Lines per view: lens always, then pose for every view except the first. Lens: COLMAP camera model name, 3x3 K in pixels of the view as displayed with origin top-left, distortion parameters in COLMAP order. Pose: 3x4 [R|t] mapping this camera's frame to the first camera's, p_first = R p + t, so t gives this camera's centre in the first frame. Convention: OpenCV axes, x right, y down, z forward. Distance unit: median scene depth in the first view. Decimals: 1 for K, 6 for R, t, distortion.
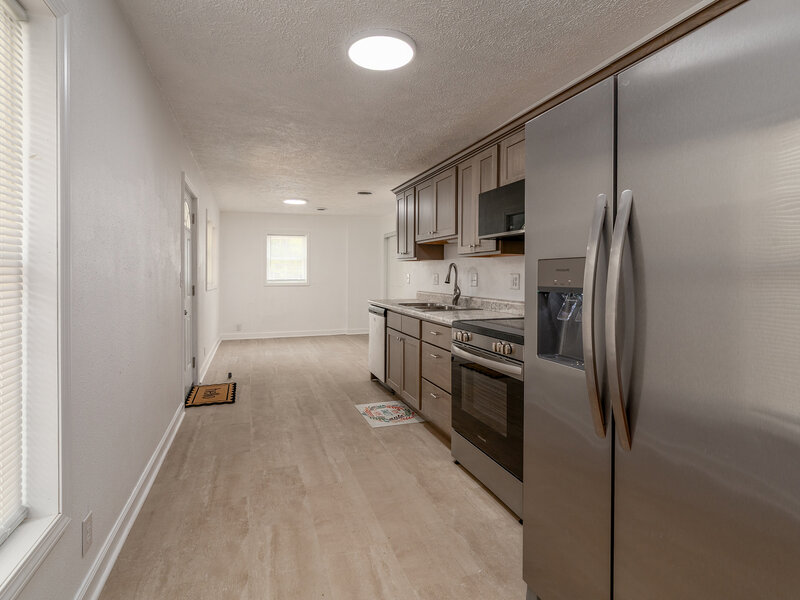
lens RADIAL K [[444.7, 0, 398.3], [0, 444.7, 278.2], [0, 0, 1]] dist [-0.002803, 0.000663]
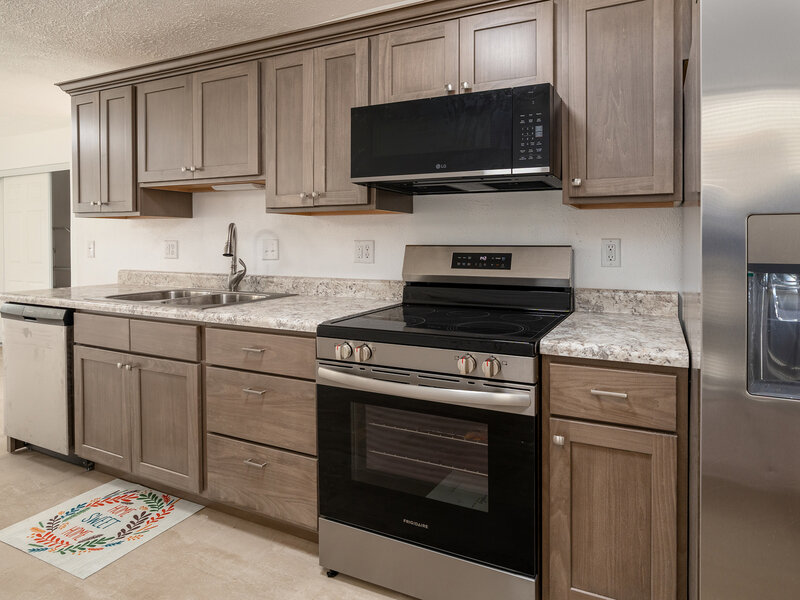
lens RADIAL K [[395.4, 0, 399.4], [0, 395.4, 246.8], [0, 0, 1]] dist [-0.001404, 0.000543]
pose [[0.638960, -0.016876, 0.769055, -0.166162], [0.009472, 0.999856, 0.014071, -0.007175], [-0.769182, -0.001706, 0.639028, 0.523420]]
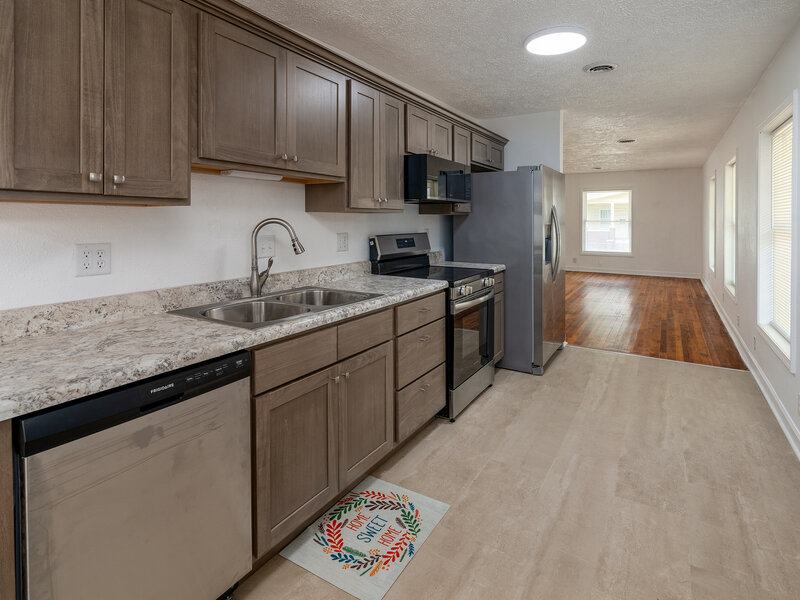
lens RADIAL K [[437.9, 0, 399.3], [0, 437.9, 229.1], [0, 0, 1]] dist [0.000307, 0.001322]
pose [[-0.645114, -0.019671, 0.763833, -0.457467], [0.002174, 0.999617, 0.027580, -0.040676], [-0.764084, 0.019453, -0.644824, 1.456668]]
